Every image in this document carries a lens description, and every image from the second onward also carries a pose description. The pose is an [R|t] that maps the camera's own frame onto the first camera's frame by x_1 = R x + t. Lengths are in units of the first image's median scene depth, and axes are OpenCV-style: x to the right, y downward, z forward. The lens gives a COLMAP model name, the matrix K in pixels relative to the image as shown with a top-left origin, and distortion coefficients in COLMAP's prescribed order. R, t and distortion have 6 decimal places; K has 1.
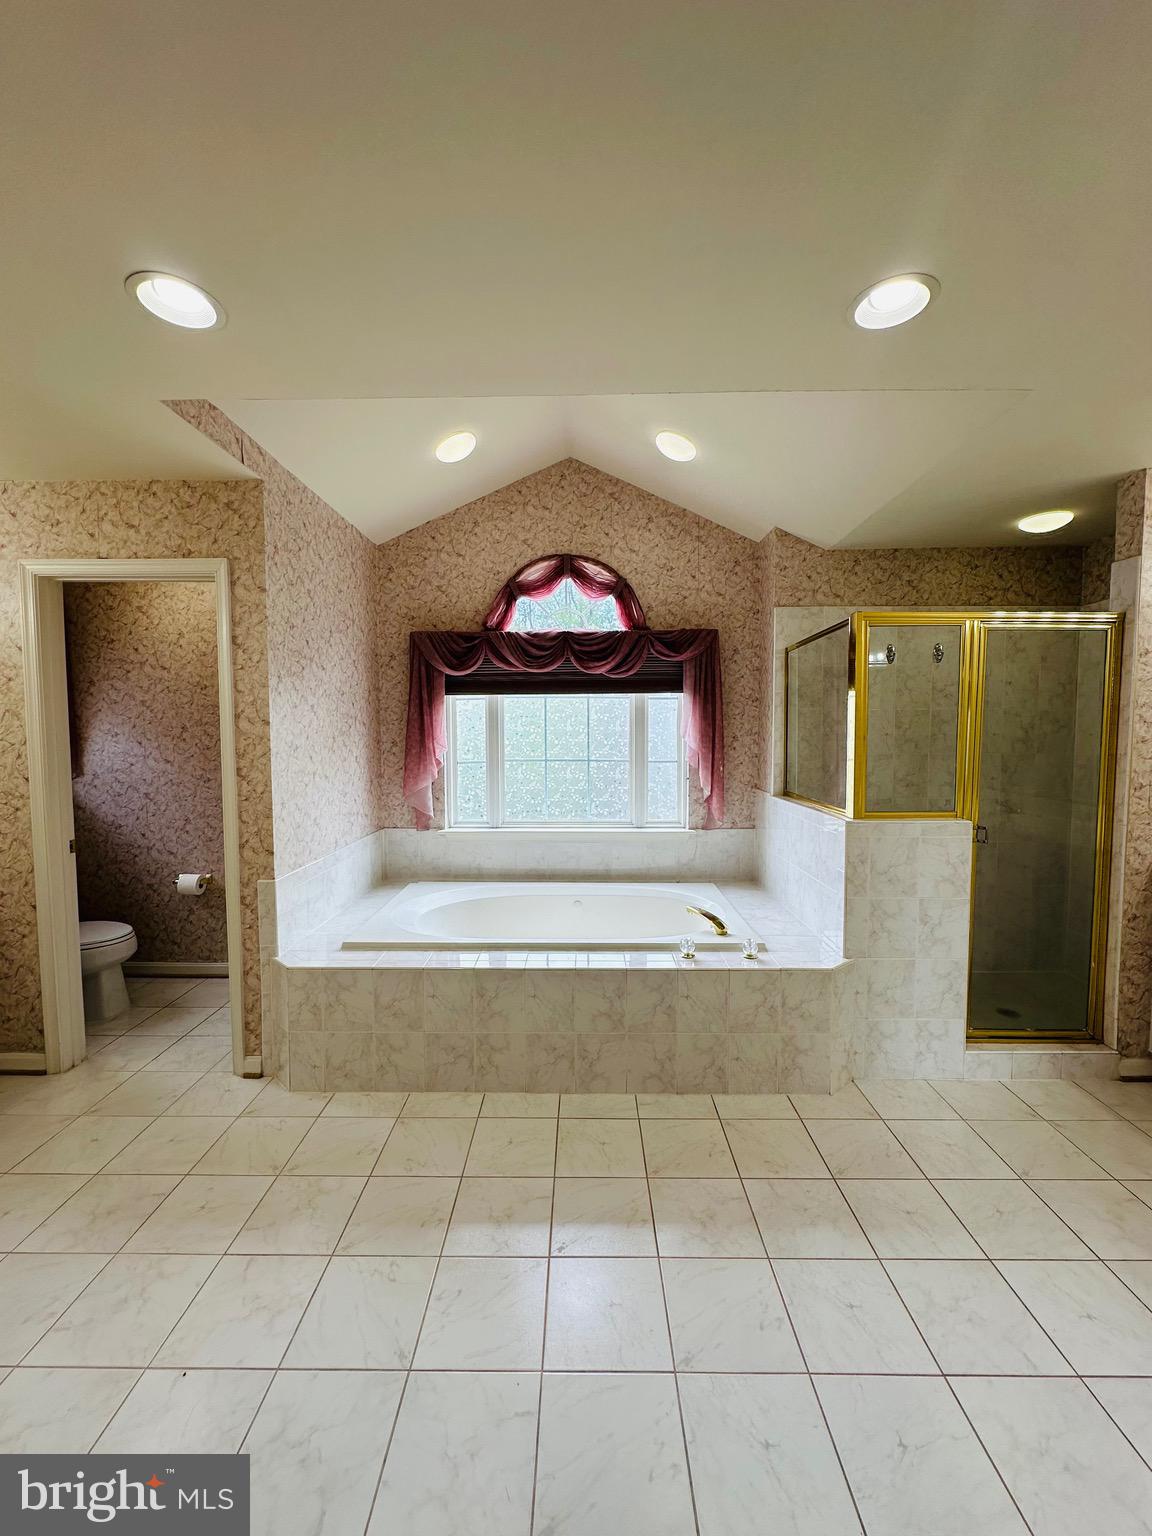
lens RADIAL K [[610.0, 0, 579.5], [0, 610.0, 765.3], [0, 0, 1]] dist [-0.004089, 0.001243]
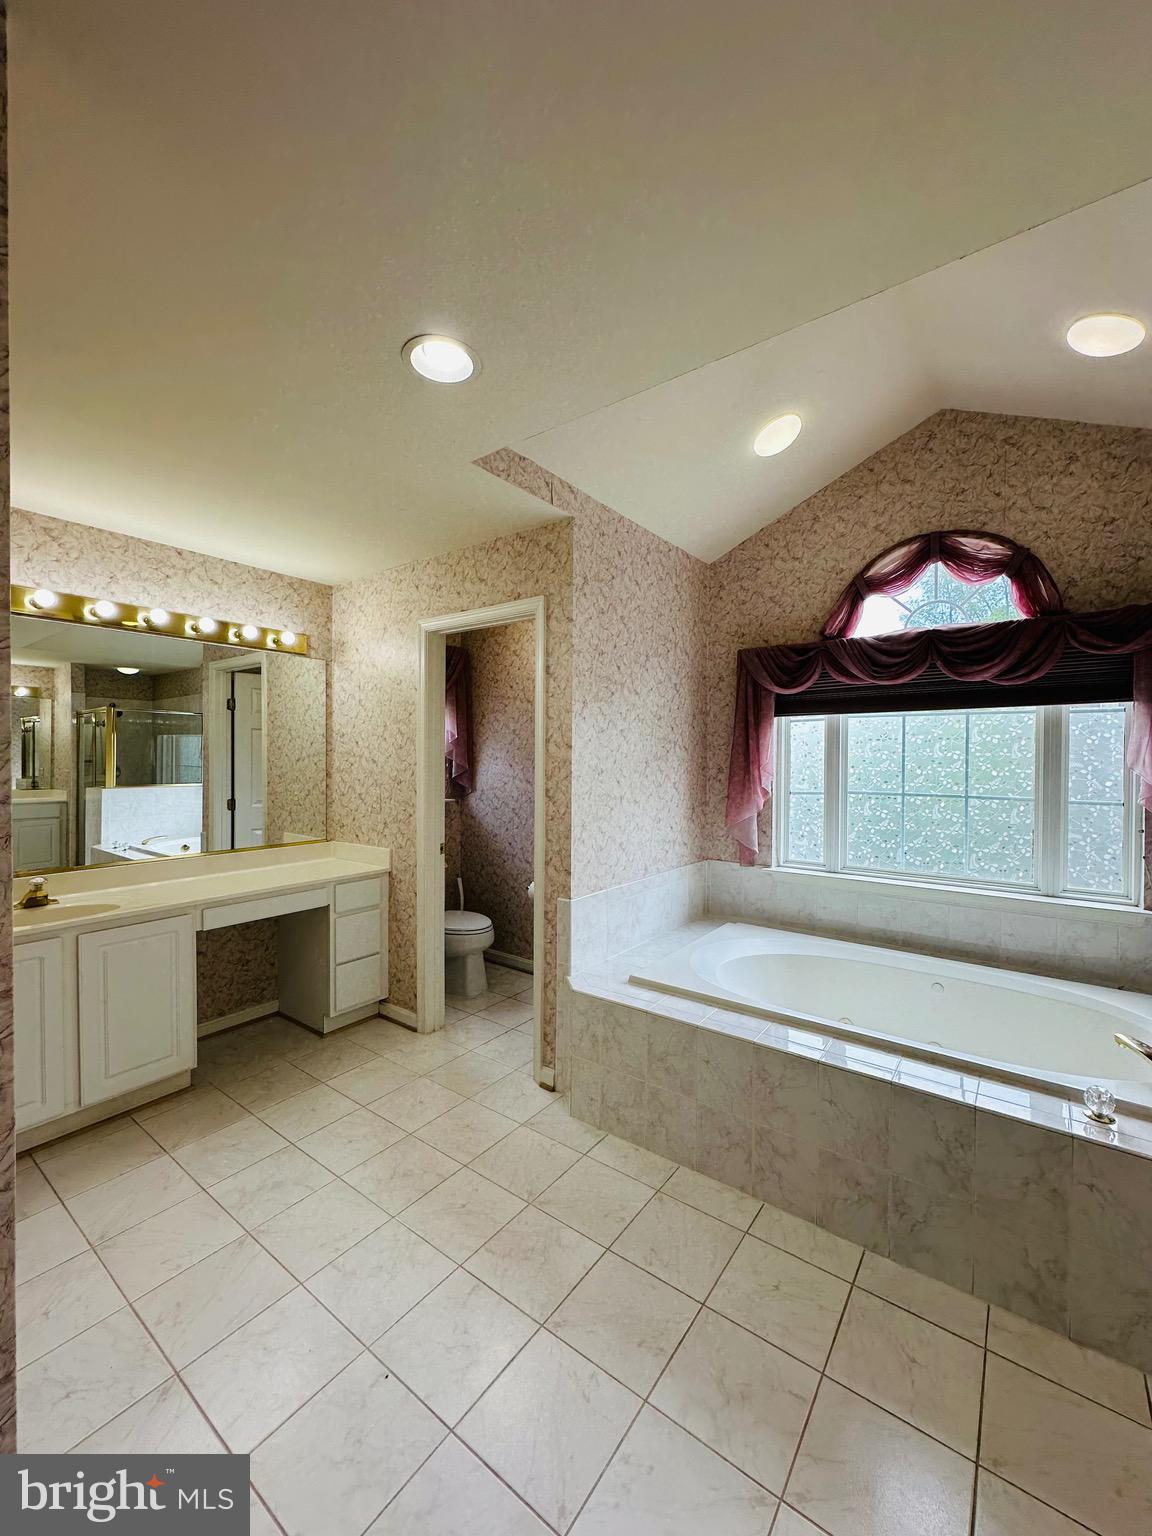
lens RADIAL K [[610.0, 0, 576.1], [0, 610.0, 766.1], [0, 0, 1]] dist [-0.004089, 0.001243]
pose [[0.807278, 0.014070, -0.590003, 0.100464], [-0.040526, 0.998678, -0.031634, -0.004066], [0.588778, 0.049448, 0.806781, 0.156480]]
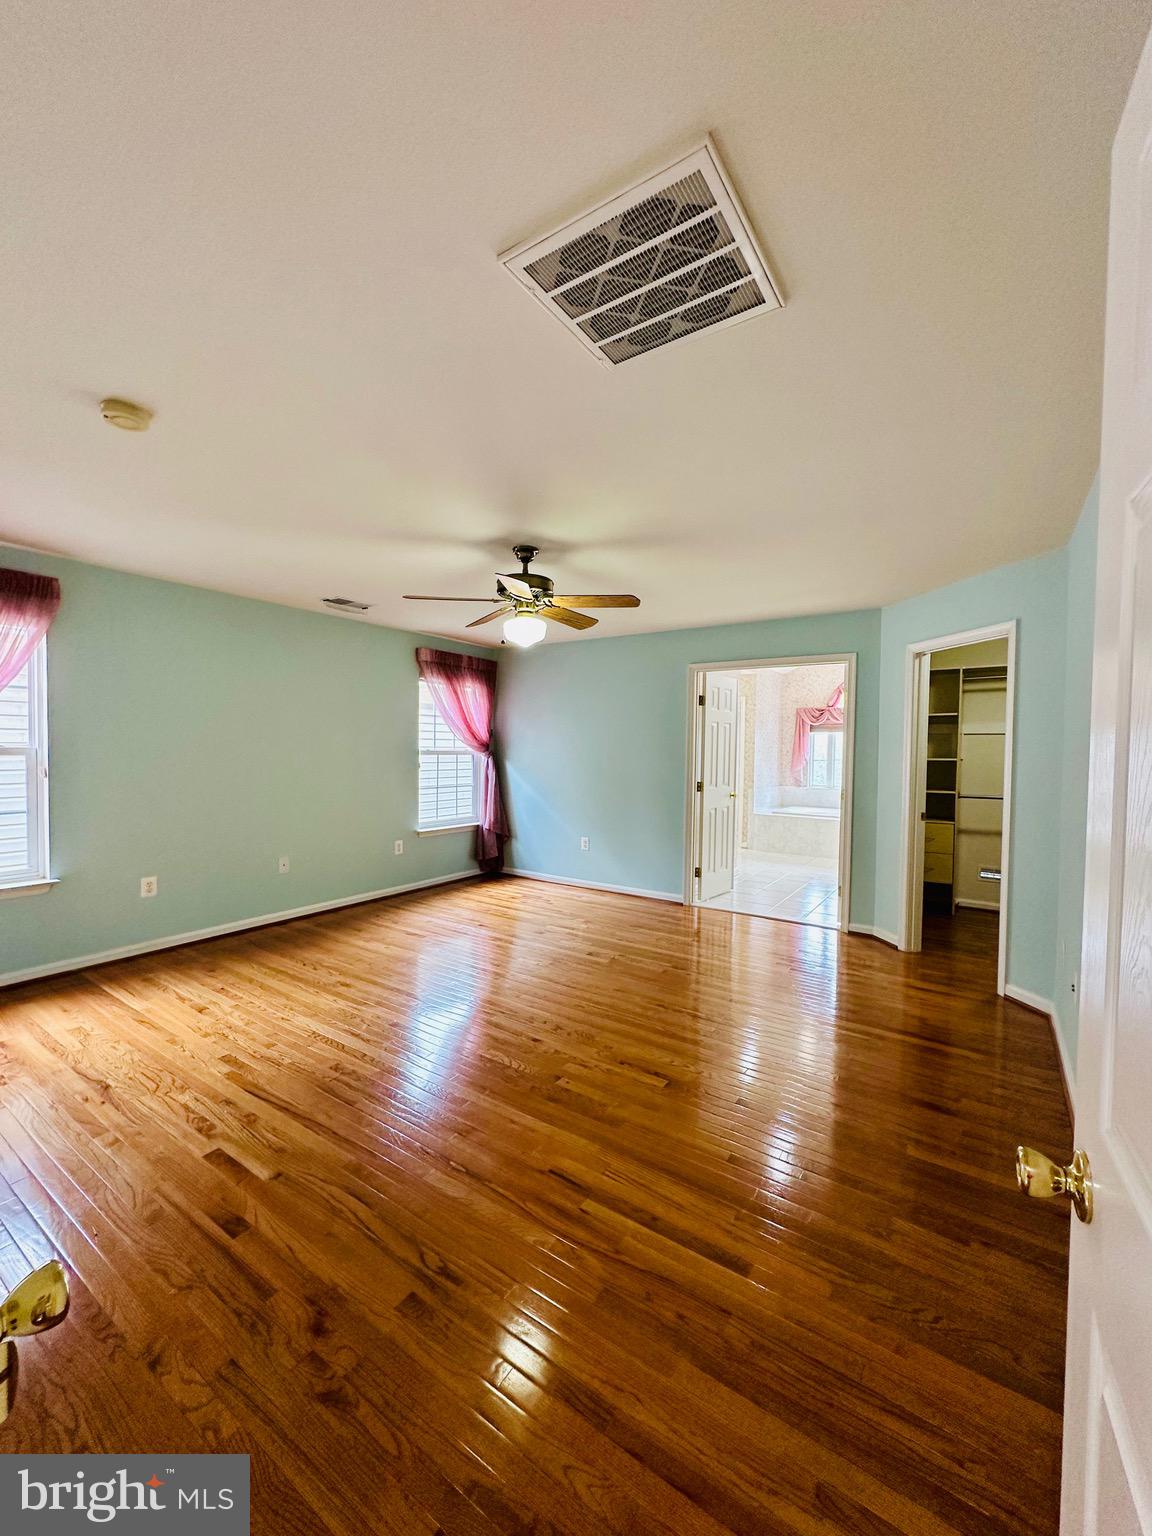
lens RADIAL K [[610.0, 0, 571.1], [0, 610.0, 763.3], [0, 0, 1]] dist [-0.004089, 0.001243]
pose [[0.826322, 0.027820, -0.562511, 0.524845], [-0.046808, 0.998716, -0.019367, 0.143352], [0.561250, 0.042333, 0.826563, -2.215252]]
